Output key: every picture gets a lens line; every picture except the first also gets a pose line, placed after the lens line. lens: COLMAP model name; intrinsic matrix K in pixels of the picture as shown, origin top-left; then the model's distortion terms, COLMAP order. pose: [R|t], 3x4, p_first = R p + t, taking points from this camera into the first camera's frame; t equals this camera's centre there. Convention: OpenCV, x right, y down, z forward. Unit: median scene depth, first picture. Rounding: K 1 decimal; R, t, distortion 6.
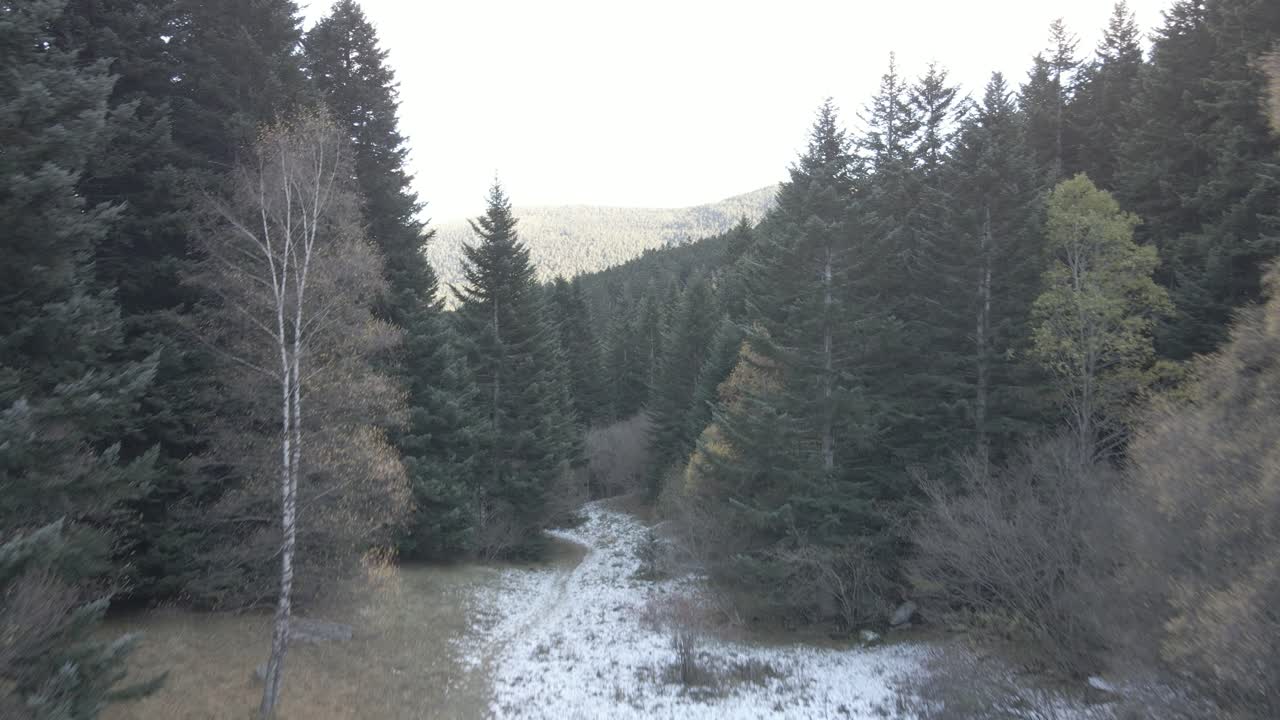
lens RADIAL K [[888.4, 0, 633.0], [0, 888.4, 361.9], [0, 0, 1]] dist [0.008472, 0.002459]
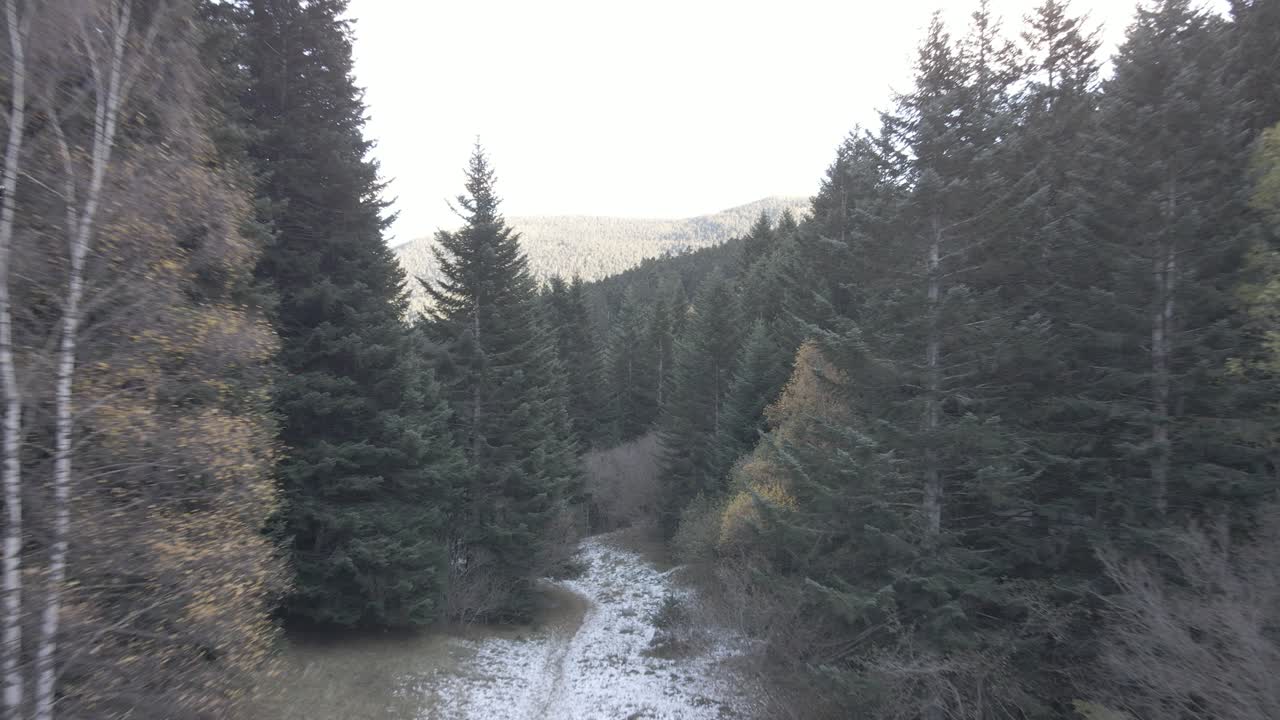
lens RADIAL K [[888.4, 0, 649.8], [0, 888.4, 358.4], [0, 0, 1]] dist [0.008472, 0.002459]
pose [[0.999719, 0.006334, 0.022832, -0.017185], [-0.005958, 0.999846, -0.016530, -0.002664], [-0.022933, 0.016389, 0.999603, 0.202394]]
